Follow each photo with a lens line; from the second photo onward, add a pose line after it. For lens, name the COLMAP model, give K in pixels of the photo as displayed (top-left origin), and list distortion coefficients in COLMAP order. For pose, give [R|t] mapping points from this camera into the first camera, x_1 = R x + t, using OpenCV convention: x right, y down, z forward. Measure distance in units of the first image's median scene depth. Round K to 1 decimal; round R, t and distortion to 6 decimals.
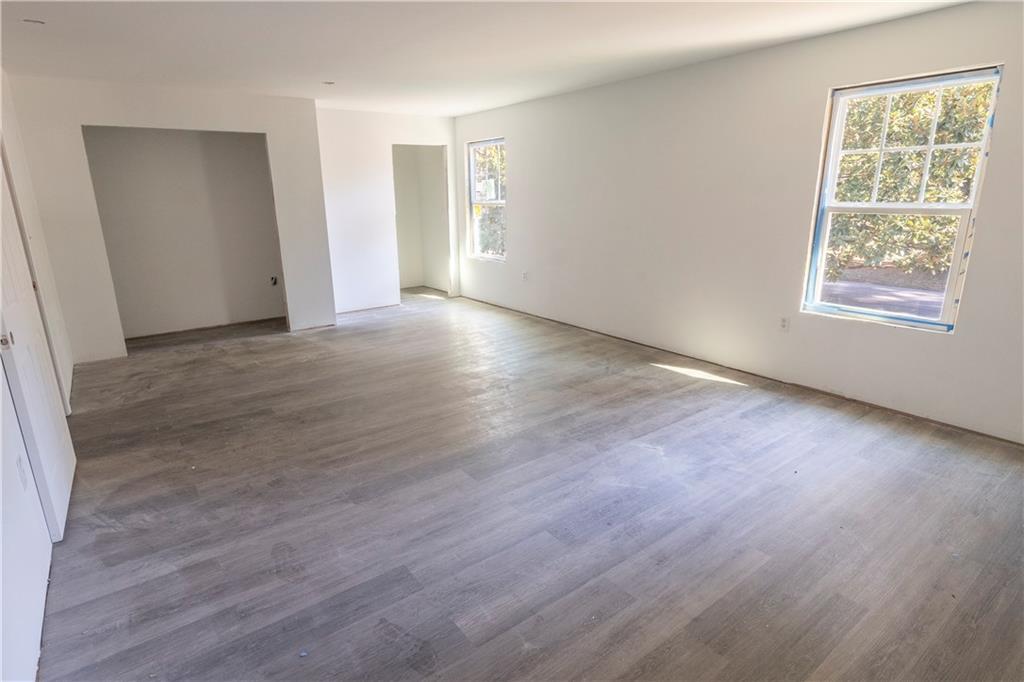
lens RADIAL K [[543.8, 0, 512.0], [0, 543.8, 340.5], [0, 0, 1]] dist [-0.001615, 0.000943]
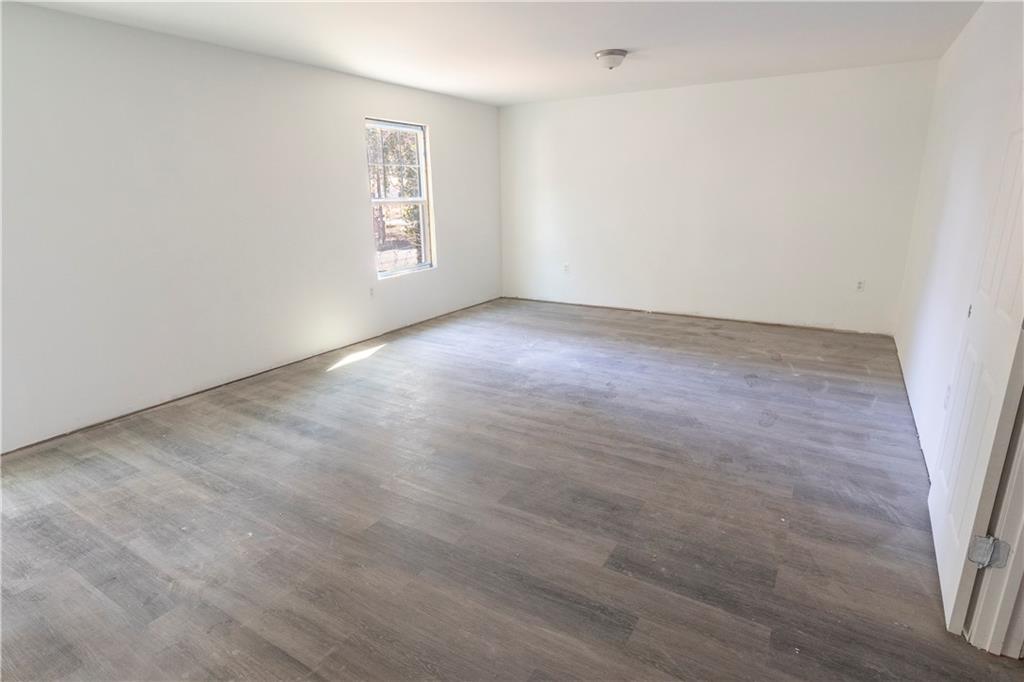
lens RADIAL K [[543.8, 0, 511.2], [0, 543.8, 341.7], [0, 0, 1]] dist [-0.001615, 0.000943]
pose [[-0.378927, -0.228359, 0.896809, -1.178393], [0.260185, 0.903698, 0.340049, -0.402876], [-0.888098, 0.362190, -0.283019, 1.606585]]
